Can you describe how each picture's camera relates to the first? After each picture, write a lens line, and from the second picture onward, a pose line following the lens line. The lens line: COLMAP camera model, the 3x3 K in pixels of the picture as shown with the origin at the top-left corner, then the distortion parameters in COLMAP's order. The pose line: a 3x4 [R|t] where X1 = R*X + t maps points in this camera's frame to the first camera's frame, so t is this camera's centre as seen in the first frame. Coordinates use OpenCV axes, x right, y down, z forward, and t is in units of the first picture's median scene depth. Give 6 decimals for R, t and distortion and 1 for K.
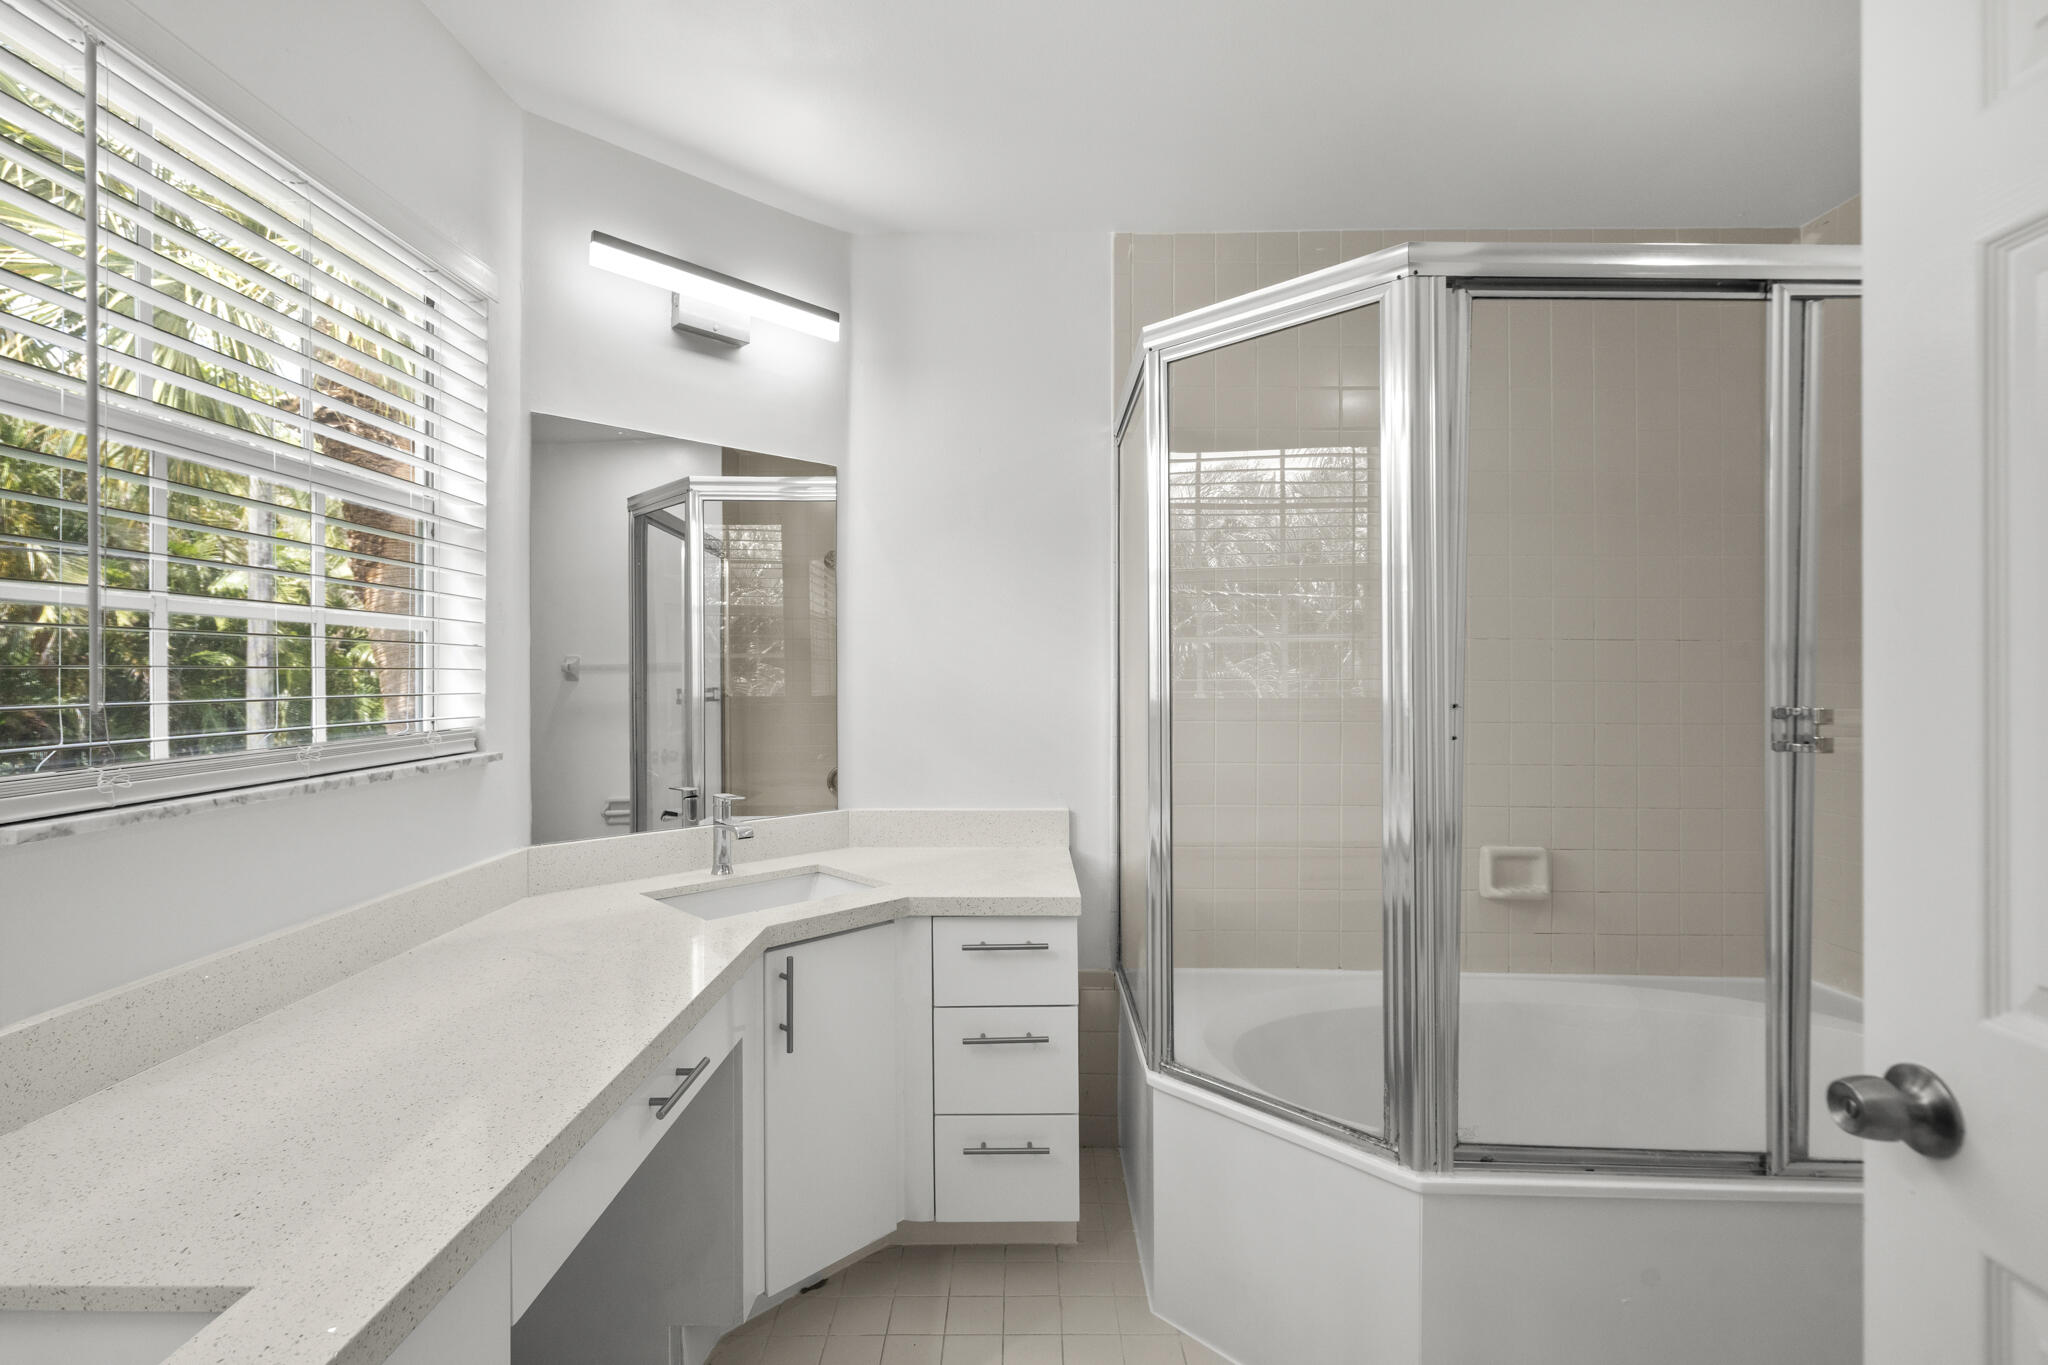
lens RADIAL K [[969.4, 0, 1015.9], [0, 969.4, 669.3], [0, 0, 1]] dist [0.005862, 0.000249]
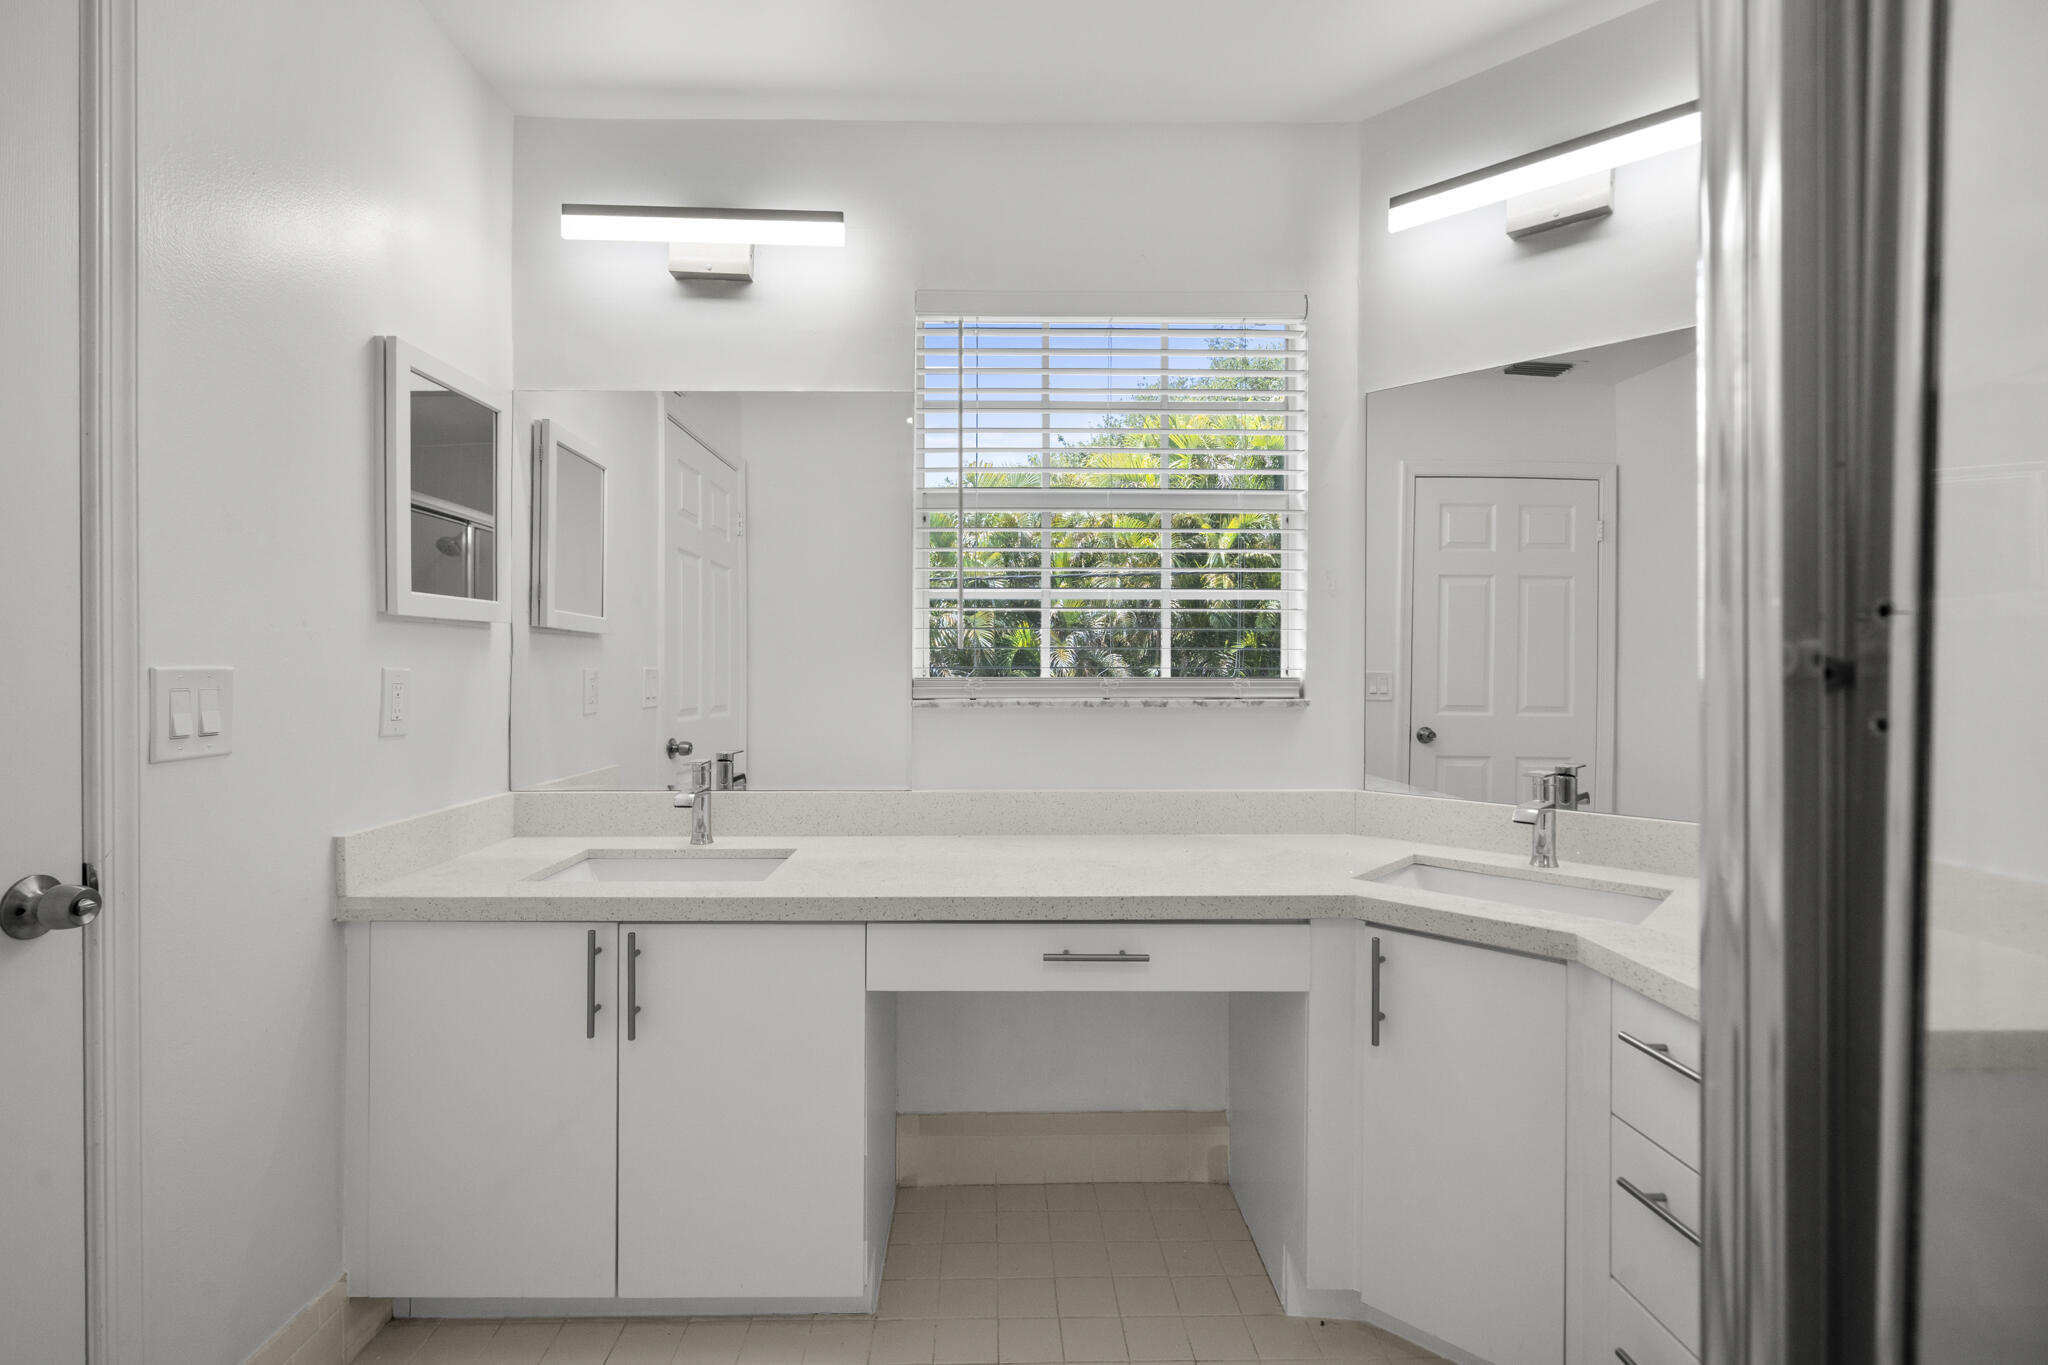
lens RADIAL K [[969.4, 0, 1011.2], [0, 969.4, 681.1], [0, 0, 1]] dist [0.005862, 0.000249]
pose [[0.018403, 0.016734, -0.999691, 0.652136], [-0.003148, 0.999856, 0.016679, 0.045808], [0.999826, 0.002840, 0.018453, 0.645667]]
